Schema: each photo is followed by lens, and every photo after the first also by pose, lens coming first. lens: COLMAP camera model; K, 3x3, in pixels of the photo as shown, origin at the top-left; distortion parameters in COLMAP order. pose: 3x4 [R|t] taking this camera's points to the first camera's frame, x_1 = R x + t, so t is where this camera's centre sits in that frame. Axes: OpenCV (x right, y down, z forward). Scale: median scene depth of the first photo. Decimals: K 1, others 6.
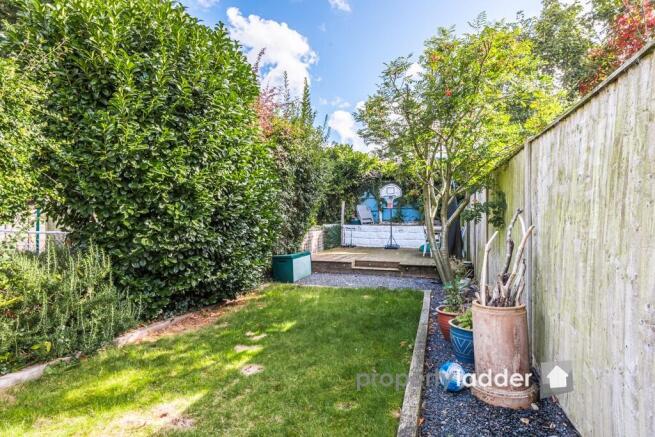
lens RADIAL K [[374.2, 0, 327.0], [0, 374.2, 218.5], [0, 0, 1]] dist [0.005547, 0.000912]
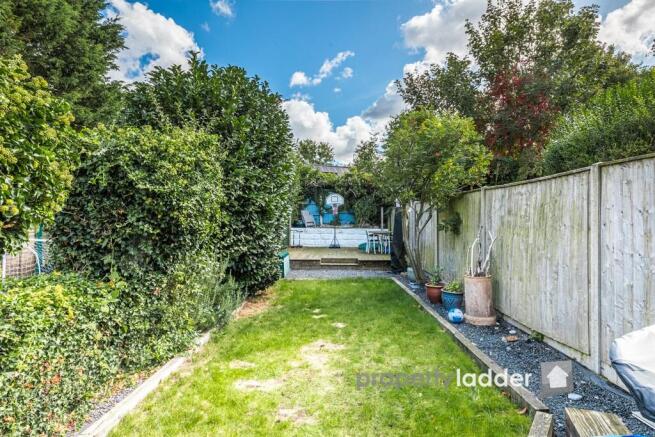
lens RADIAL K [[374.2, 0, 328.1], [0, 374.2, 218.7], [0, 0, 1]] dist [0.005547, 0.000912]
pose [[0.961617, -0.004537, 0.274358, -0.621141], [0.003488, 0.999985, 0.004309, -0.060462], [-0.274374, -0.003187, 0.961618, -0.495867]]
